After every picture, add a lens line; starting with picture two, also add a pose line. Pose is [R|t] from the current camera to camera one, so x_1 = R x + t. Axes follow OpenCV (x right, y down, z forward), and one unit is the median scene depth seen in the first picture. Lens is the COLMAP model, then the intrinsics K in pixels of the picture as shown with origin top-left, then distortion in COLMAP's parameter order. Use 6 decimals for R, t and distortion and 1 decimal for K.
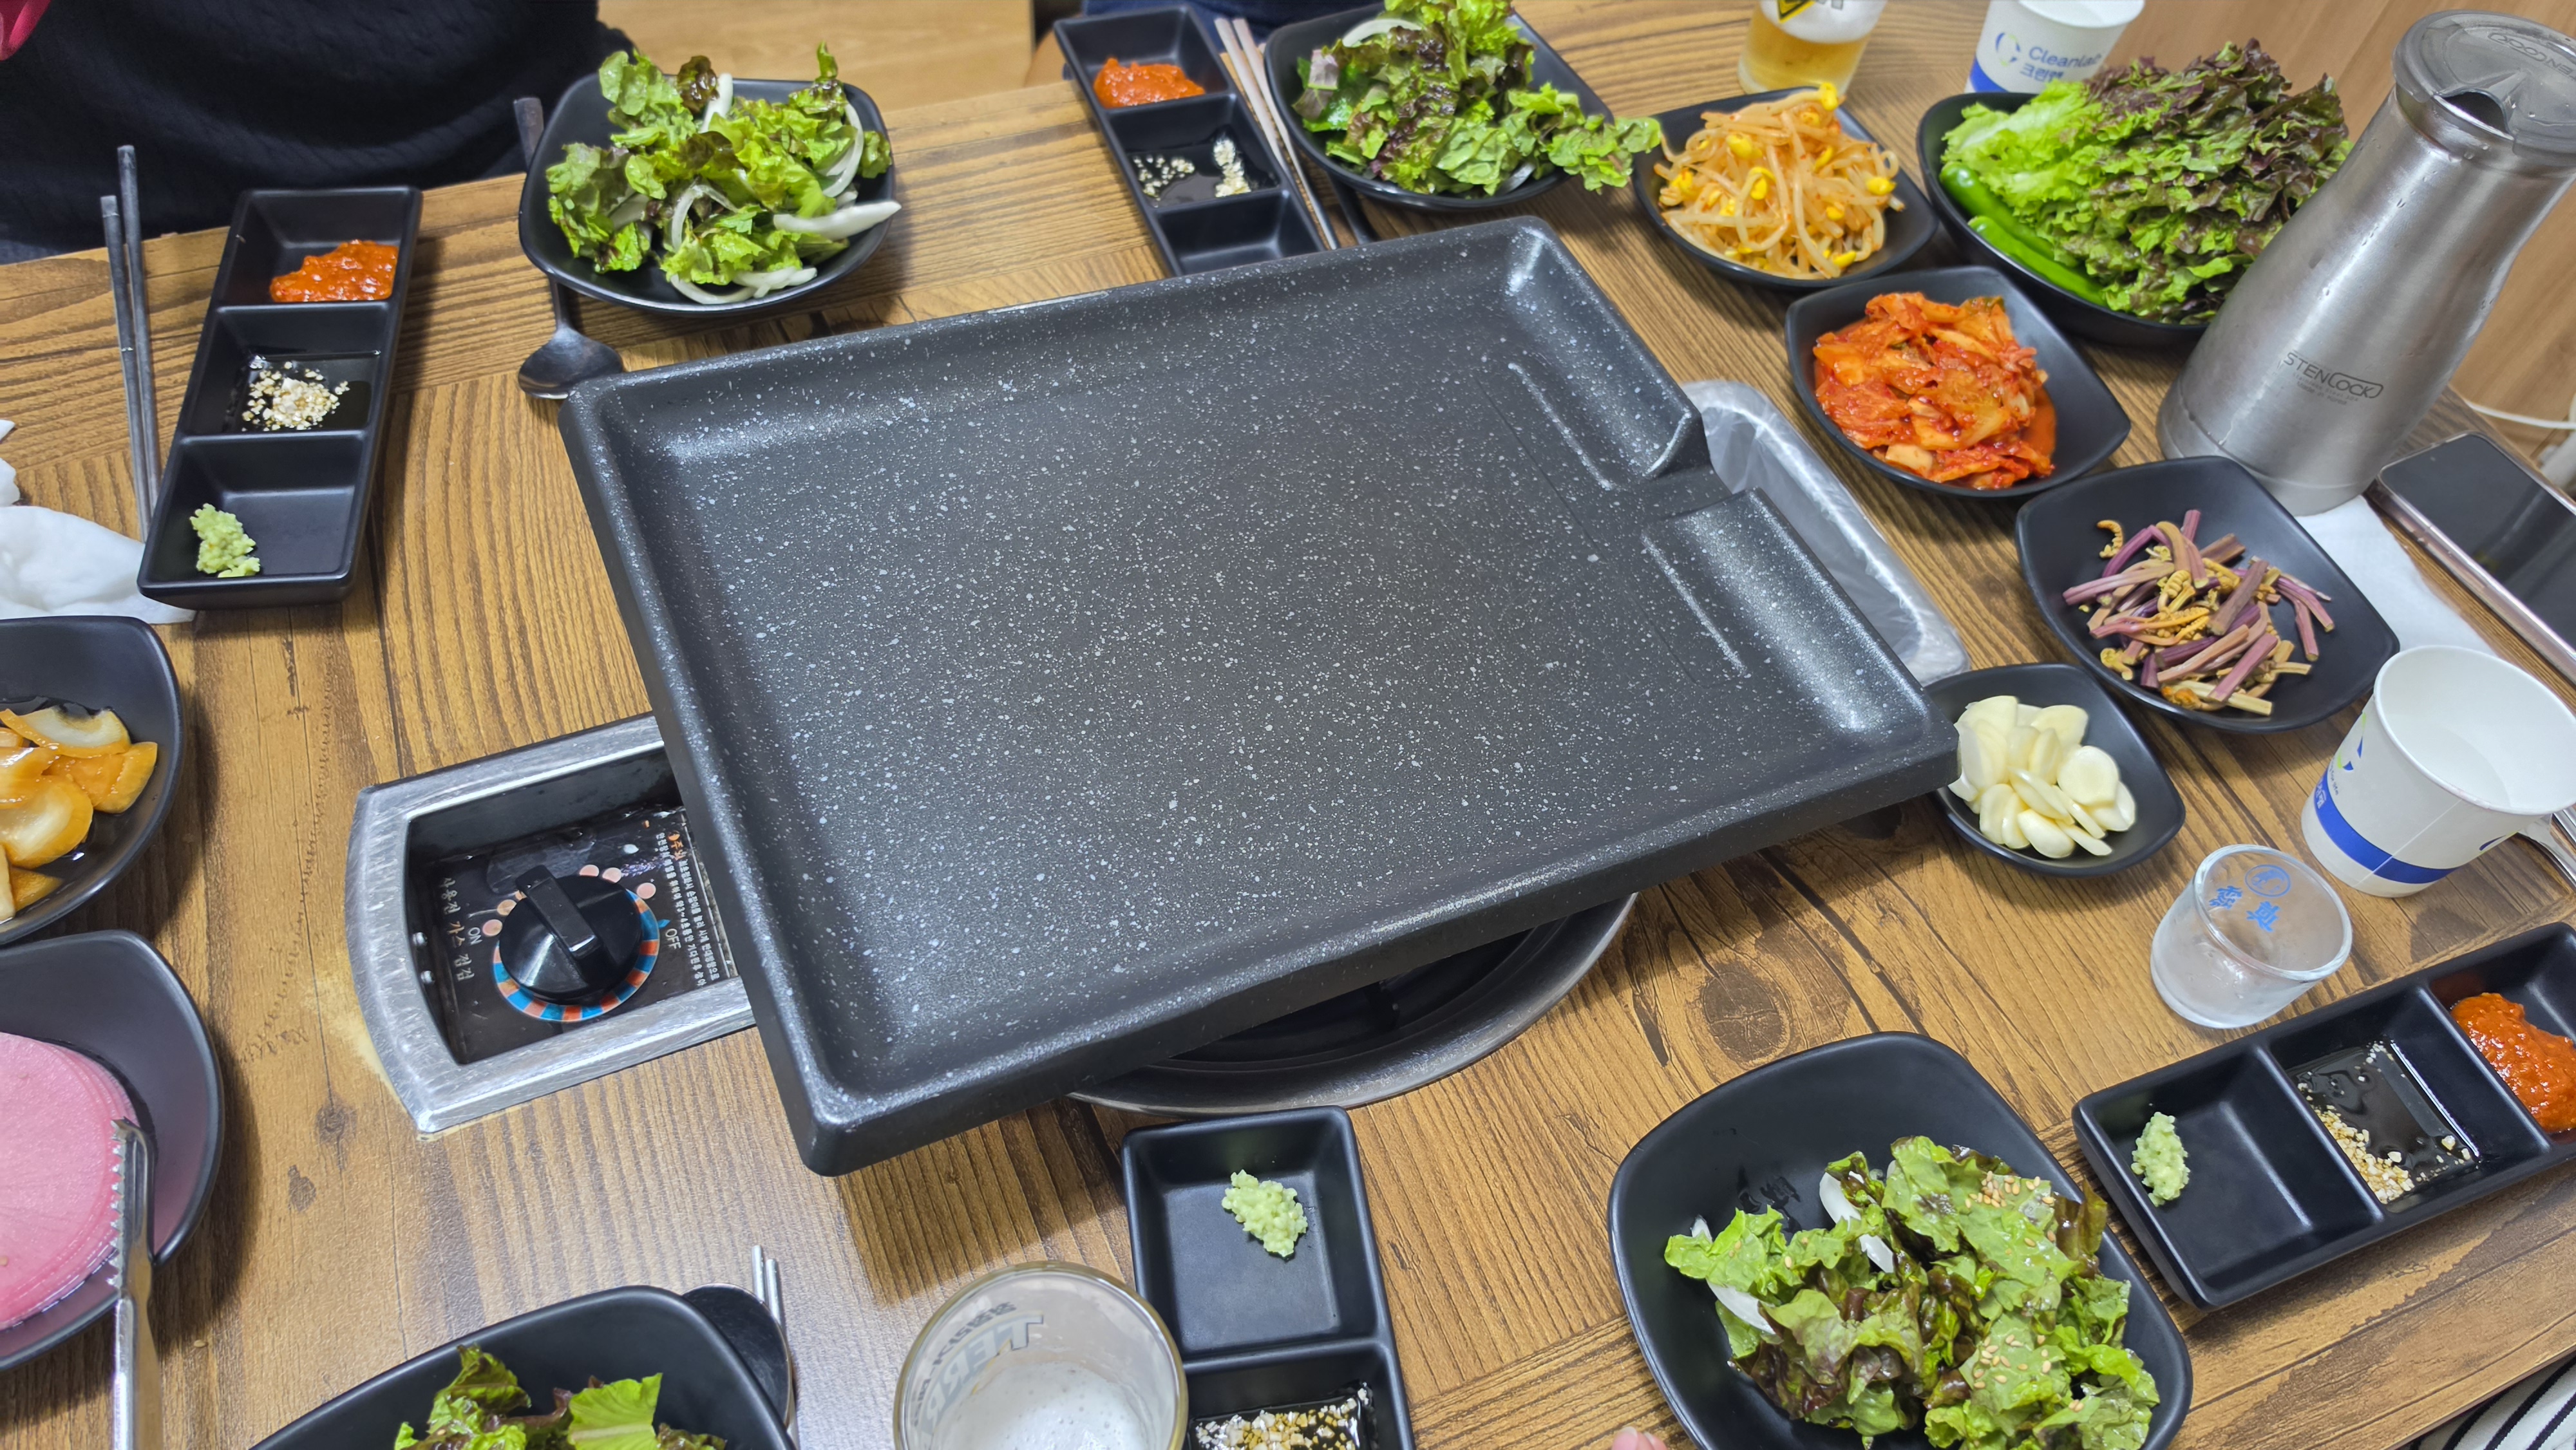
lens RADIAL K [[1724.3, 0, 1213.2], [0, 1724.3, 727.3], [0, 0, 1]] dist [-0.077744, -0.001401]
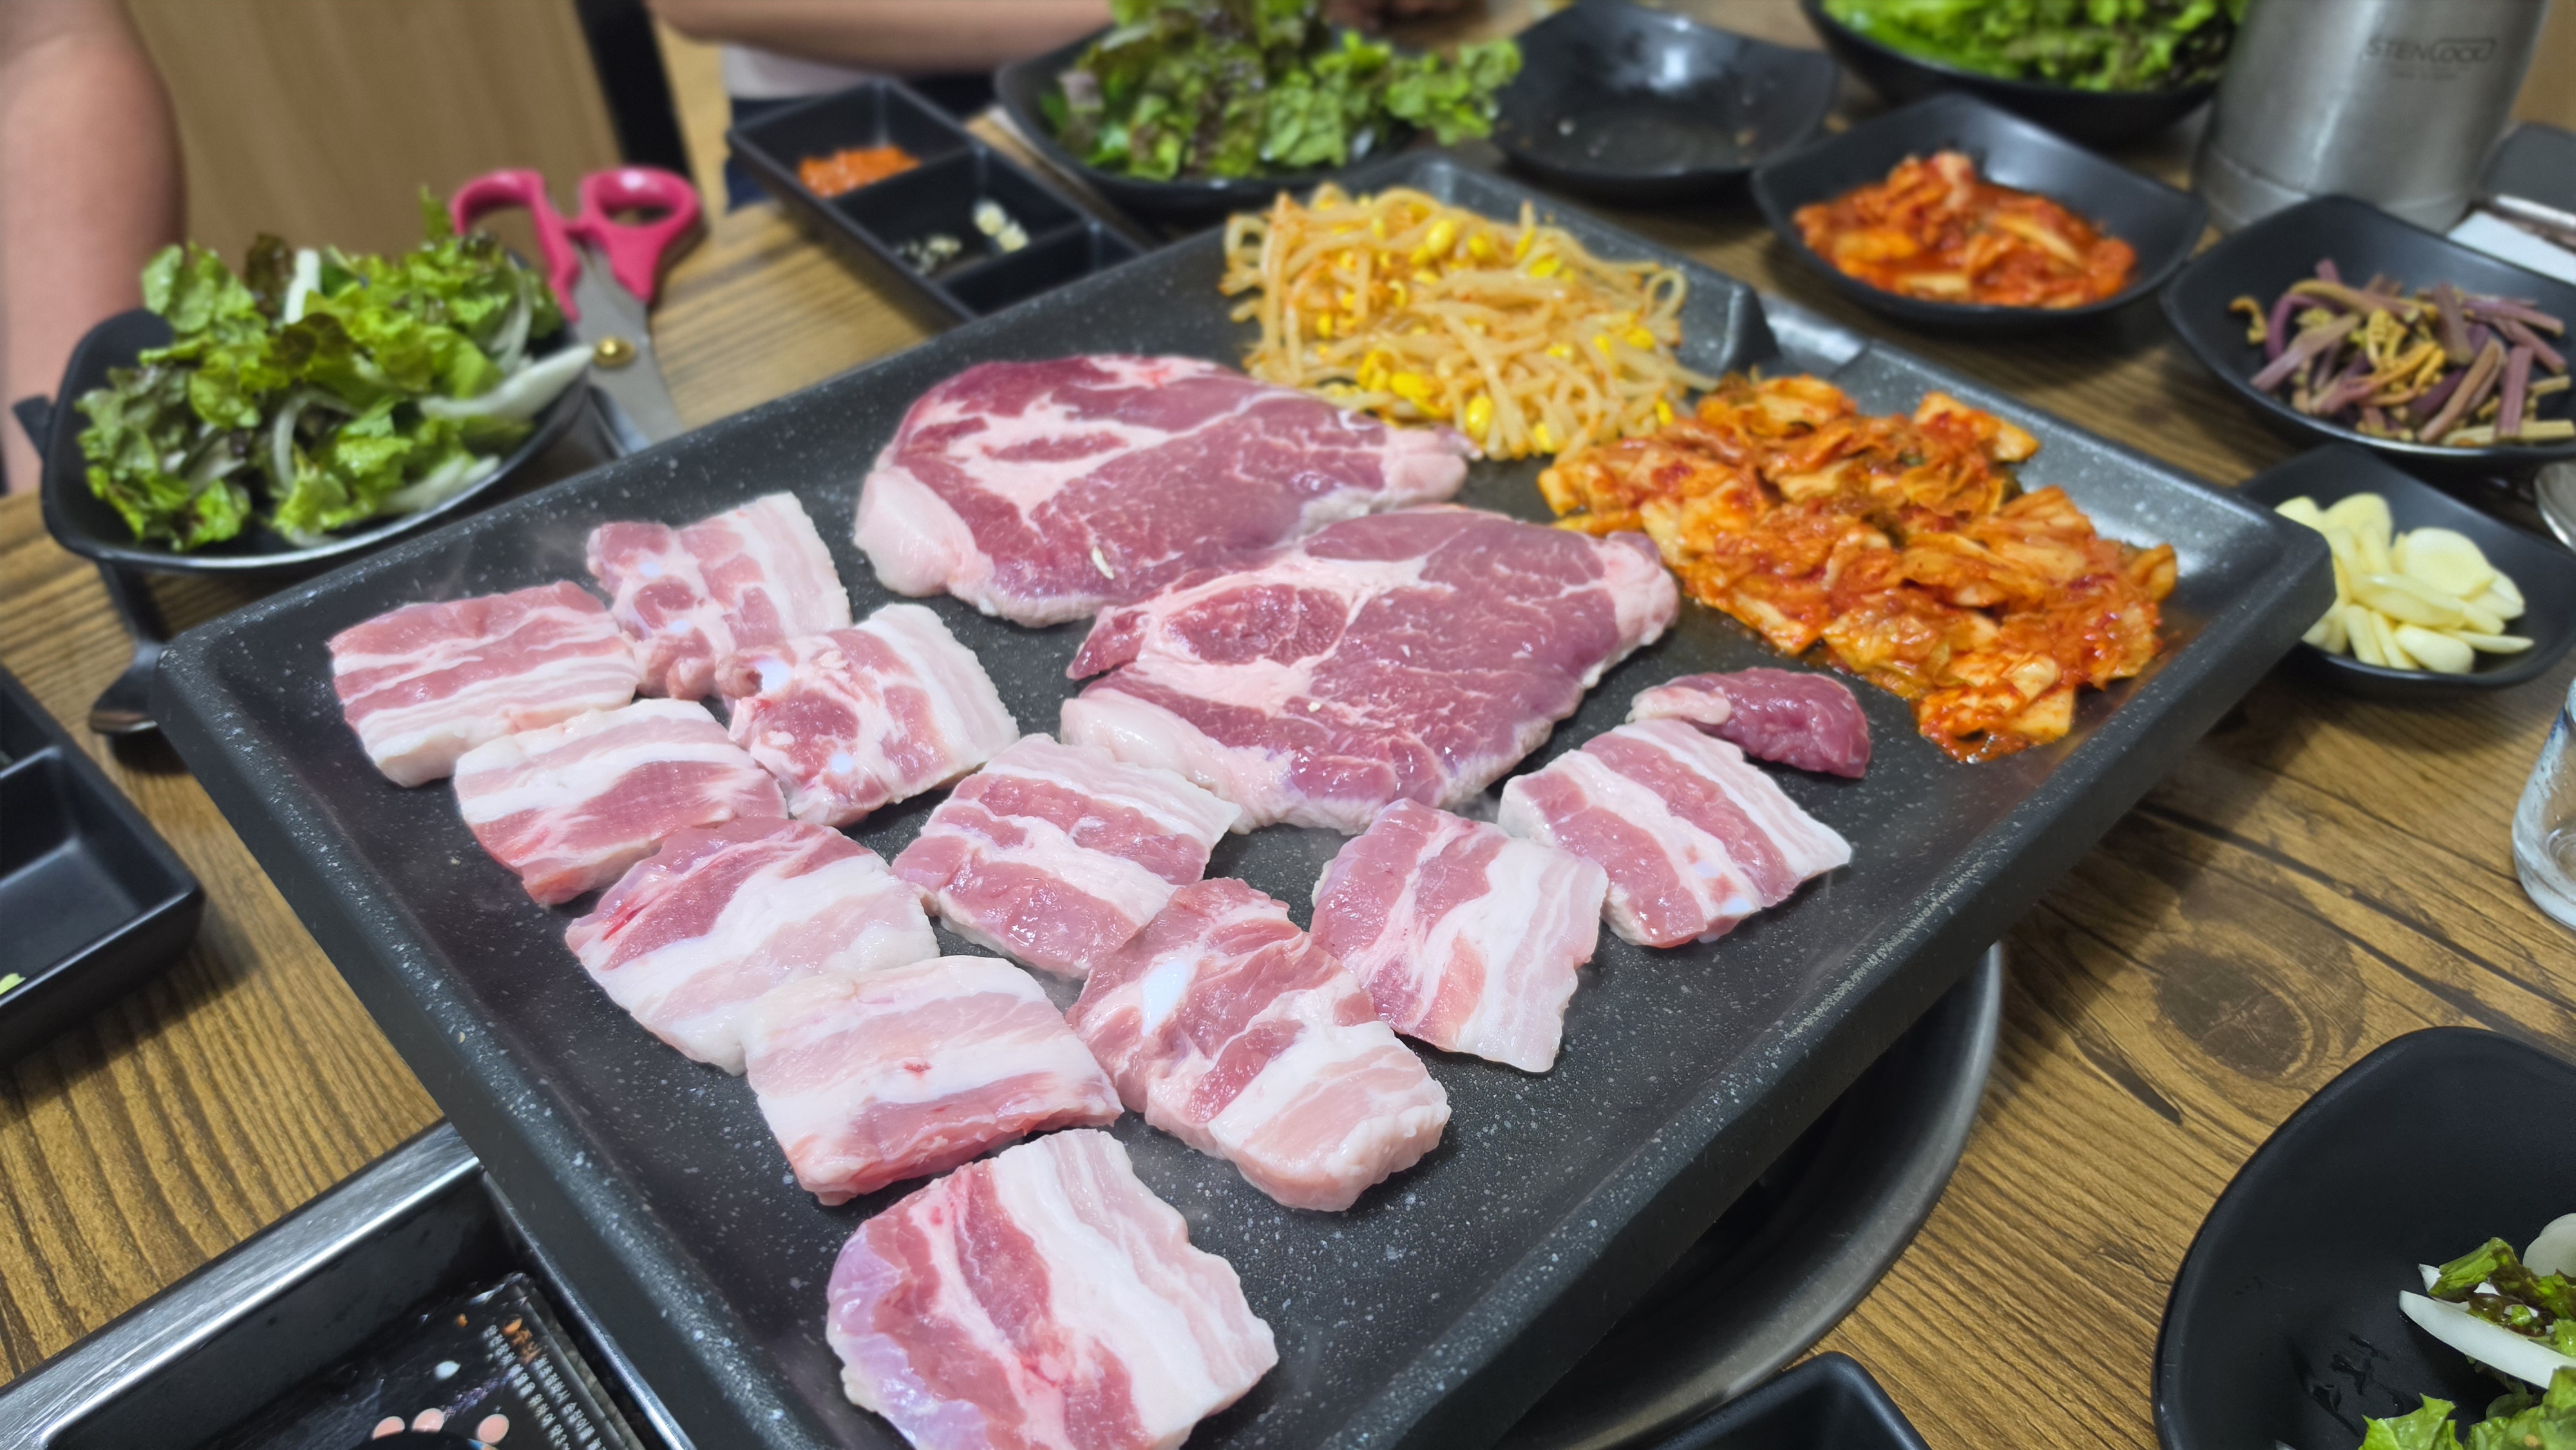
lens RADIAL K [[1724.3, 0, 1213.2], [0, 1724.3, 727.3], [0, 0, 1]] dist [-0.077744, -0.001401]
pose [[0.940450, -0.286060, 0.183640, -0.118863], [0.314043, 0.937921, -0.147244, 0.027985], [-0.130119, 0.196146, 0.971903, 0.315282]]
